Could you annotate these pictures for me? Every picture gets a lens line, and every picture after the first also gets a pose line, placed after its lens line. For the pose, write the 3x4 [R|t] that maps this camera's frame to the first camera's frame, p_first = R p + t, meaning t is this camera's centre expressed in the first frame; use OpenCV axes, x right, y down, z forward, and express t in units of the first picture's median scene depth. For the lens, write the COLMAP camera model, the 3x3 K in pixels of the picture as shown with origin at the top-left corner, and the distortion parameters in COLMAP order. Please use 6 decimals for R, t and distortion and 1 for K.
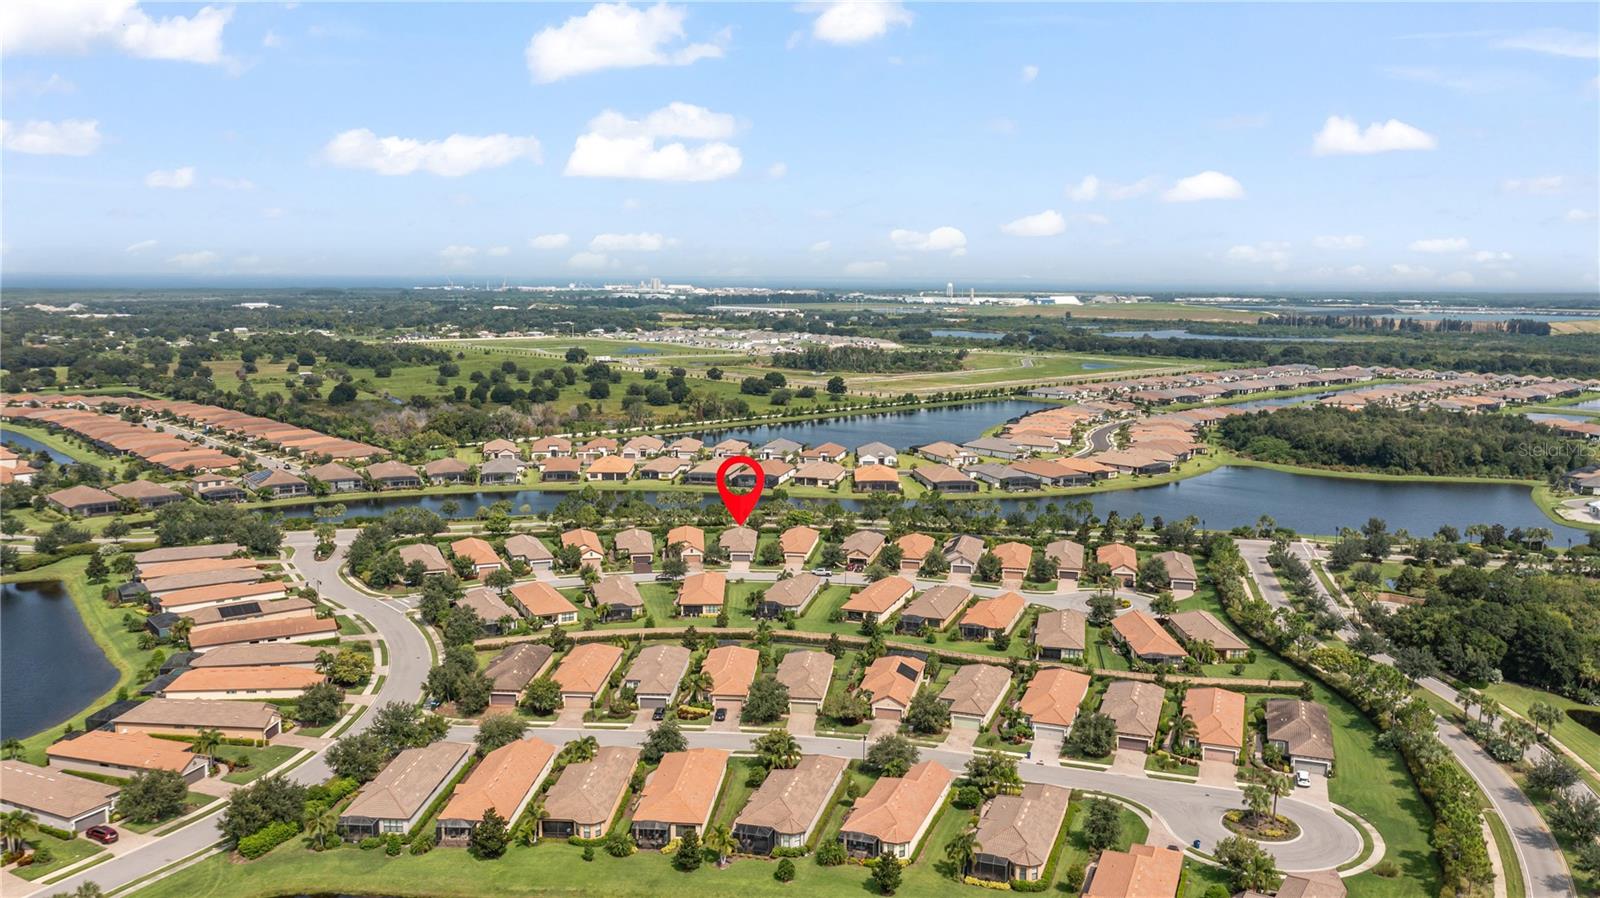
lens RADIAL K [[1440.6, 0, 800.0], [0, 1440.6, 449.0], [0, 0, 1]] dist [0.007554, -0.003954]
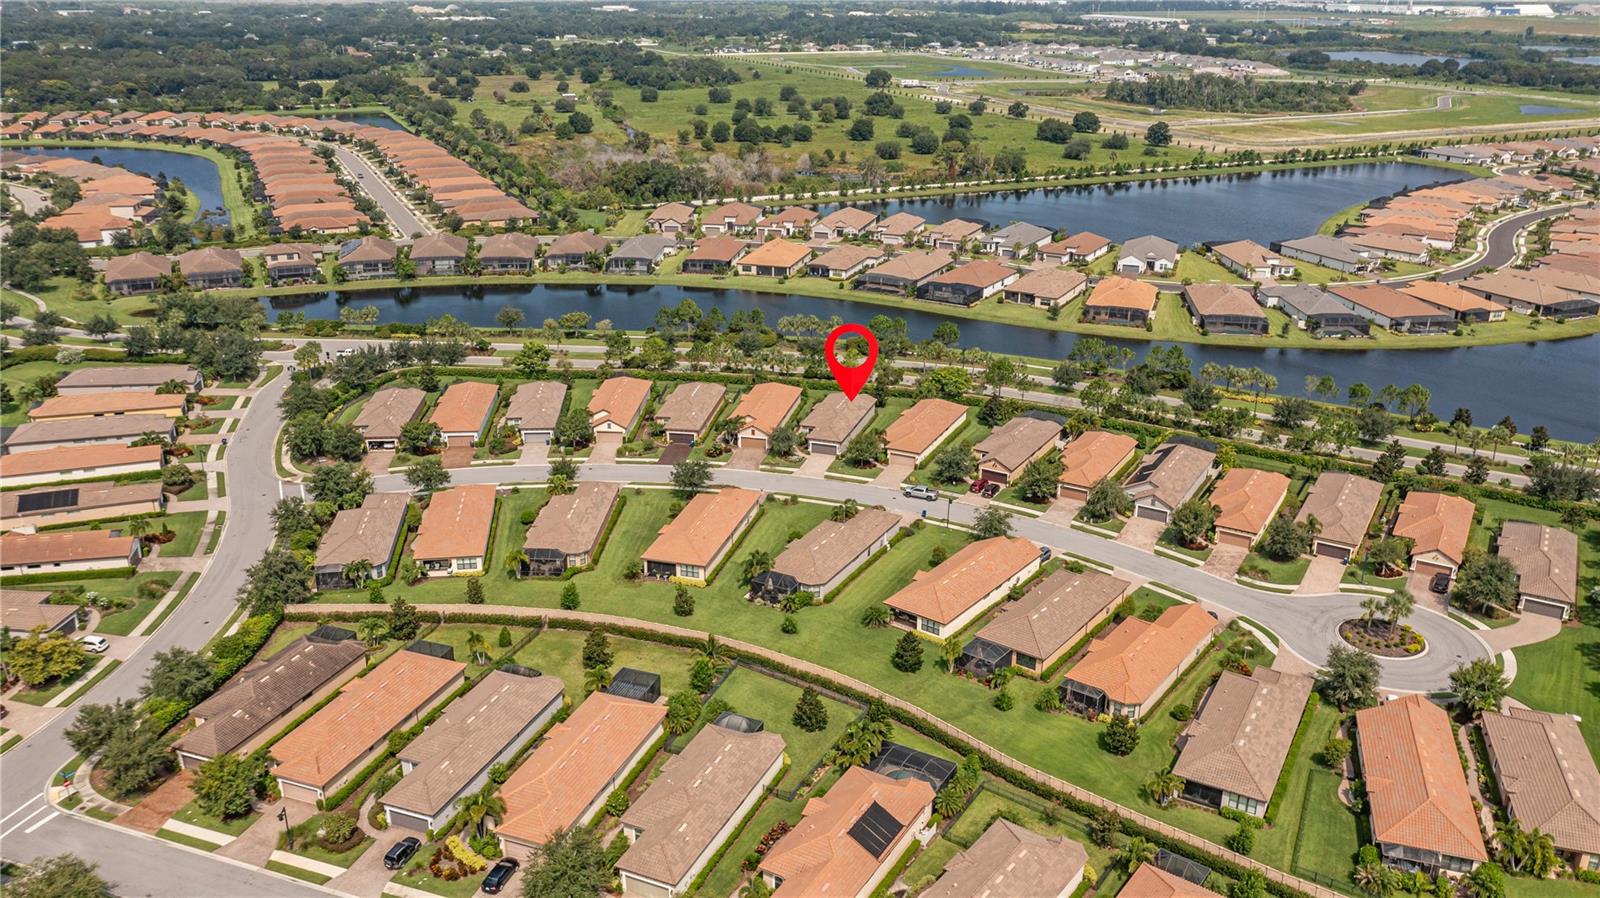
lens RADIAL K [[1440.6, 0, 800.0], [0, 1440.6, 449.0], [0, 0, 1]] dist [0.007554, -0.003954]
pose [[0.959824, 0.088904, -0.266148, 0.069058], [-0.034498, 0.978674, 0.202502, -0.031960], [0.278475, -0.185184, 0.942422, 0.213781]]
